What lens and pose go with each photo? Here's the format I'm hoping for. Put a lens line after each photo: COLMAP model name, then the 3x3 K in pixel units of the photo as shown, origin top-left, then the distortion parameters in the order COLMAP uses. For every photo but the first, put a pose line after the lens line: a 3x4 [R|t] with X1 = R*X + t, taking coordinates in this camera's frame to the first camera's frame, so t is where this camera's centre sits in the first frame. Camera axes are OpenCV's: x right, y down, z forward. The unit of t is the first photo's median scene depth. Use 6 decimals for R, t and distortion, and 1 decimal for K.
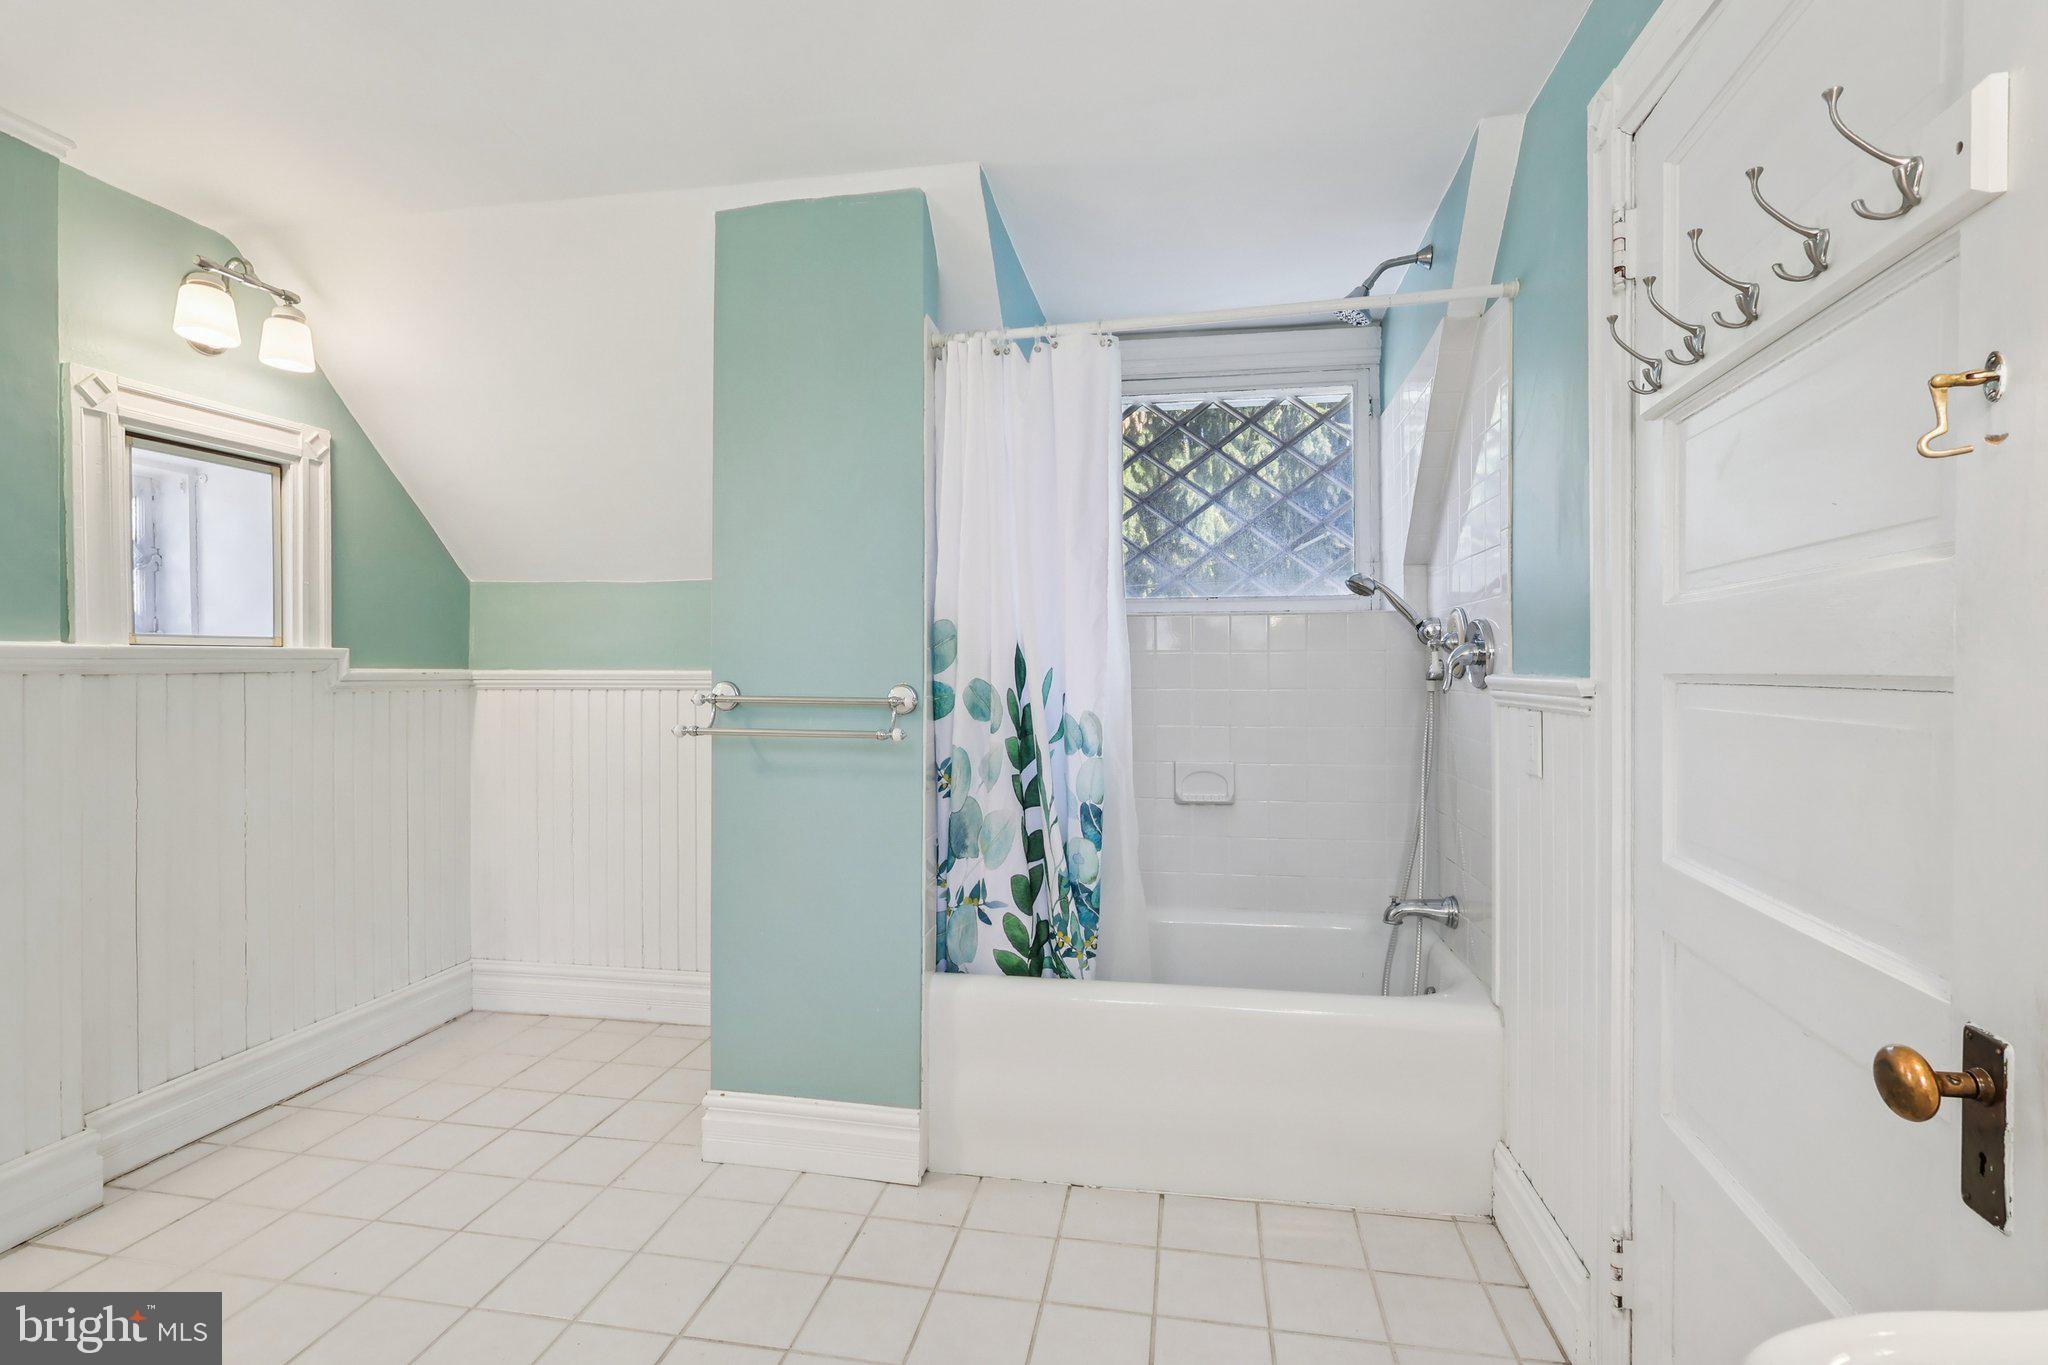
lens RADIAL K [[958.0, 0, 1015.6], [0, 958.0, 677.2], [0, 0, 1]] dist [-0.001571, 0.000463]
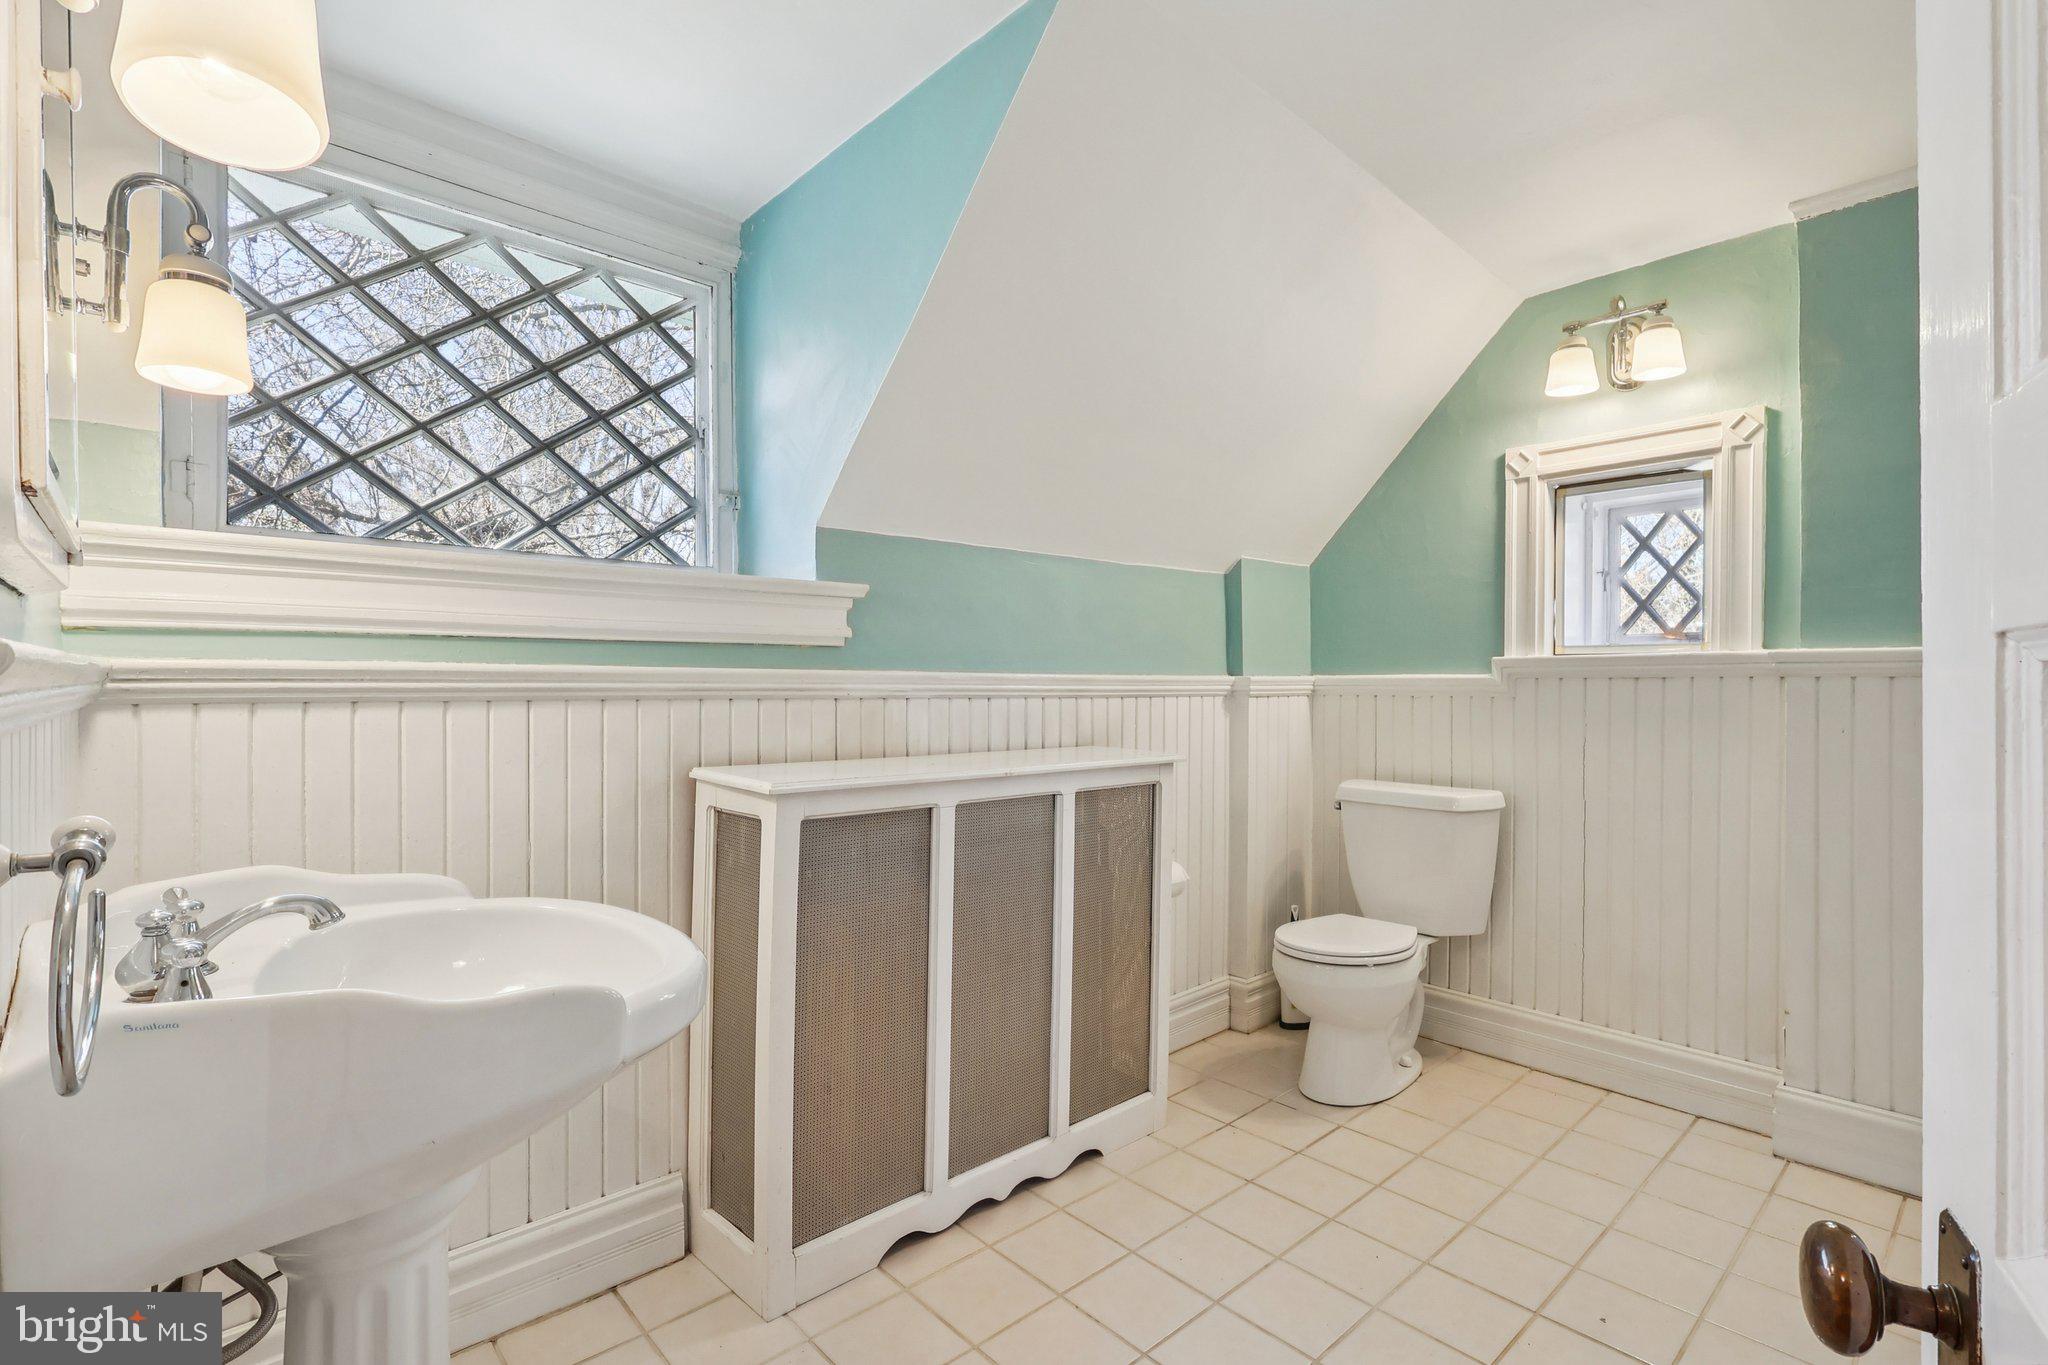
lens RADIAL K [[958.0, 0, 1015.6], [0, 958.0, 677.2], [0, 0, 1]] dist [-0.001571, 0.000463]
pose [[-0.607505, 0.003936, -0.794306, 0.486961], [-0.005149, 0.999947, 0.008892, -0.013749], [0.794299, 0.009492, -0.607453, 1.213149]]
